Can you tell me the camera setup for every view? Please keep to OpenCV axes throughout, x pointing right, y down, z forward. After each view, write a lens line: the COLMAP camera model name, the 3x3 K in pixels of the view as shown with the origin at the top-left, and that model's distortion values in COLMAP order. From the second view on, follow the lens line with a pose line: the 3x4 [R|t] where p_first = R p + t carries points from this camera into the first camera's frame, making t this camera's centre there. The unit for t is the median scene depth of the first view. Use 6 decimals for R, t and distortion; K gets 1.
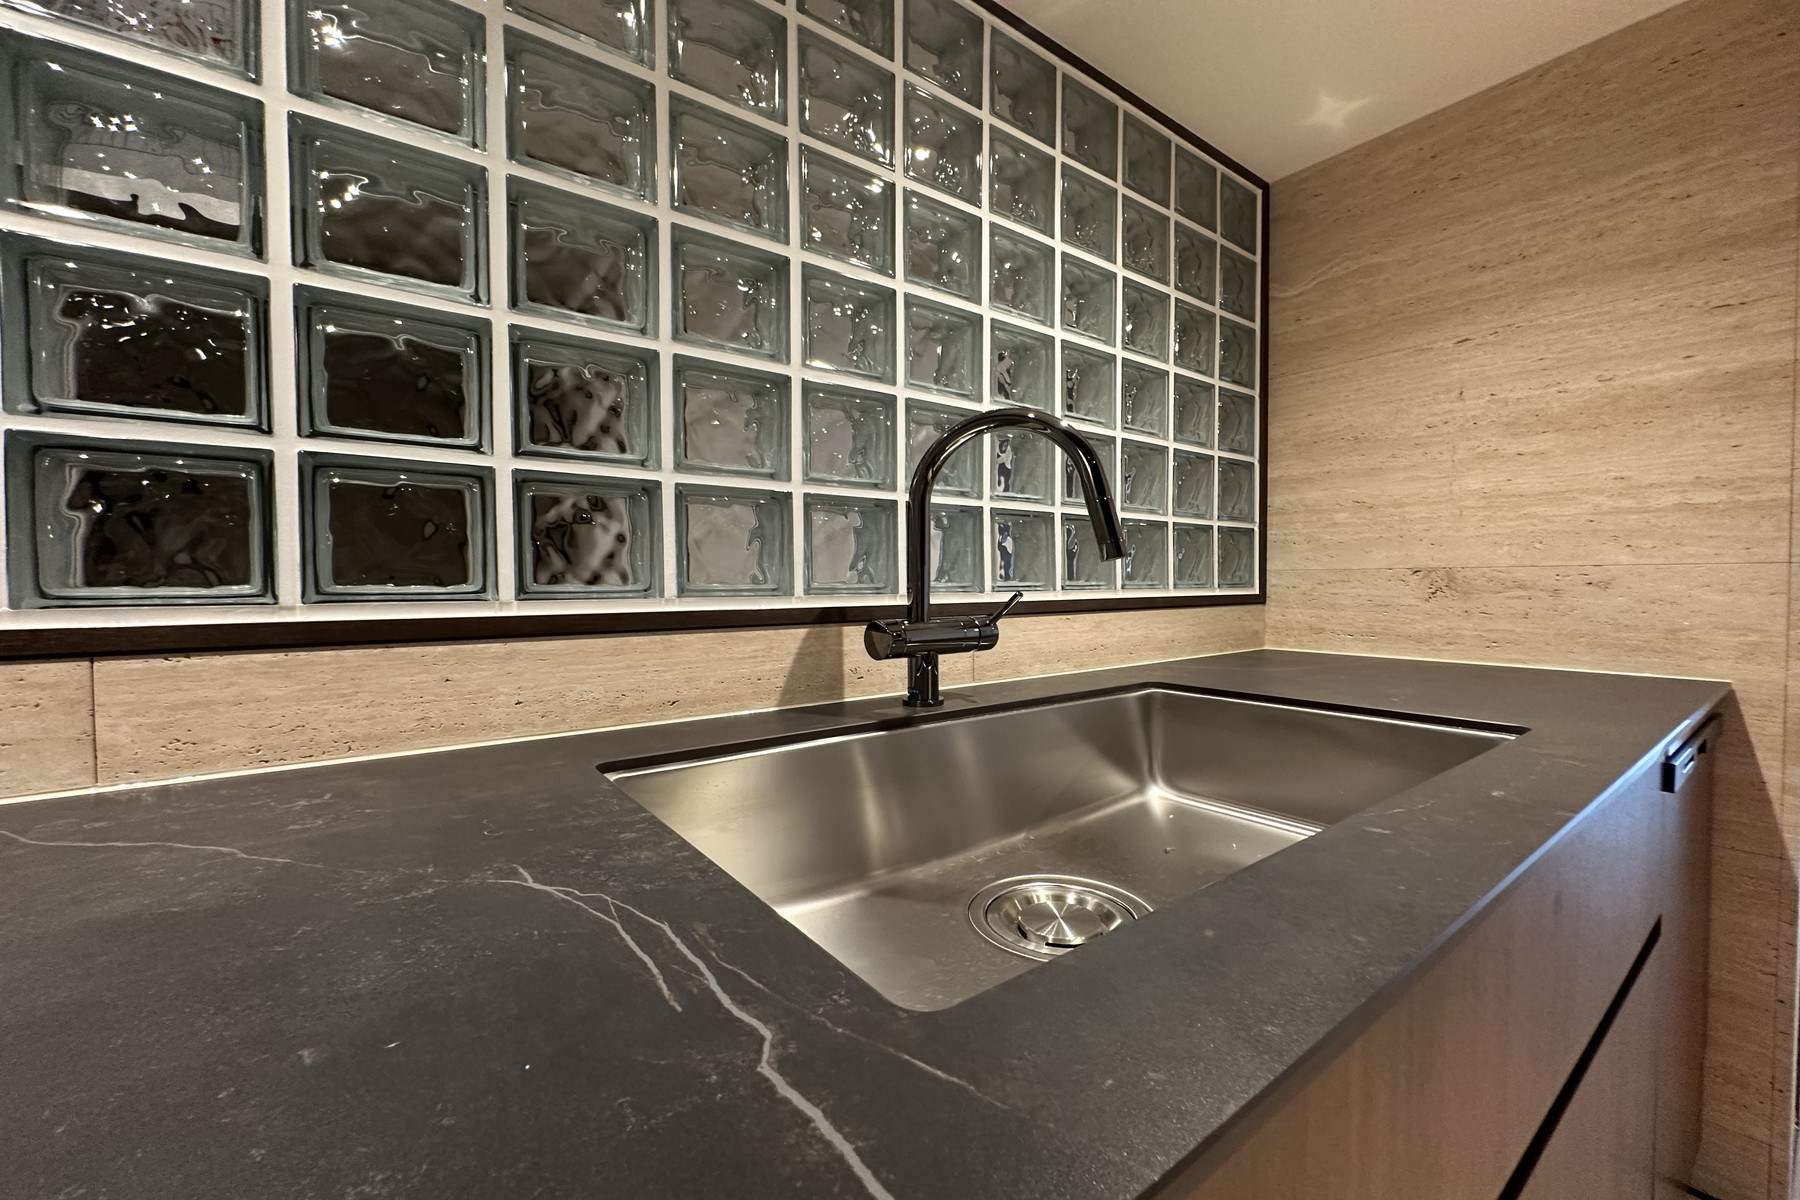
lens RADIAL K [[720.7, 0, 895.8], [0, 720.7, 595.7], [0, 0, 1]] dist [-0.005570, 0.001111]
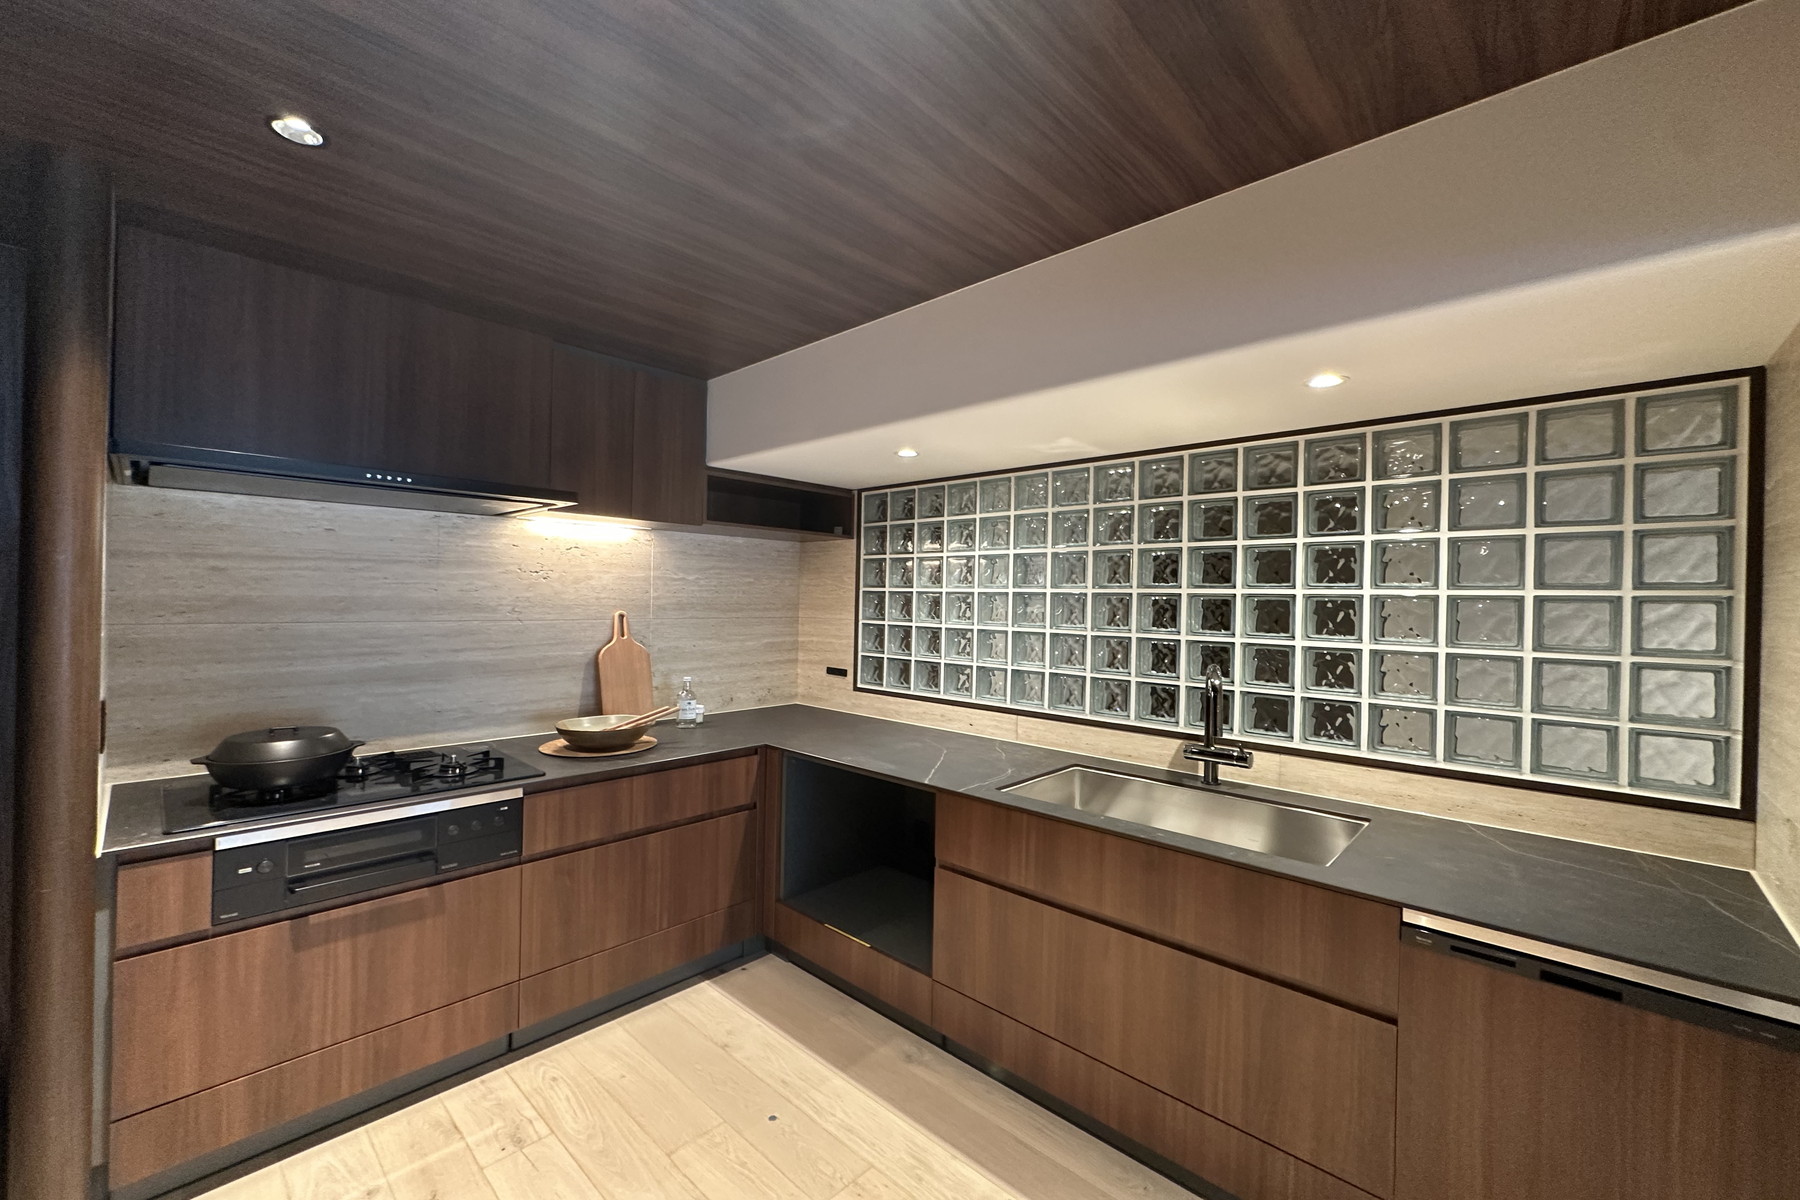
lens RADIAL K [[720.7, 0, 894.1], [0, 720.7, 601.3], [0, 0, 1]] dist [-0.005570, 0.001111]
pose [[0.171738, 0.003259, -0.985137, 2.156090], [-0.048083, 0.998830, -0.005078, -0.374423], [0.983969, 0.048241, 0.171694, -0.432717]]
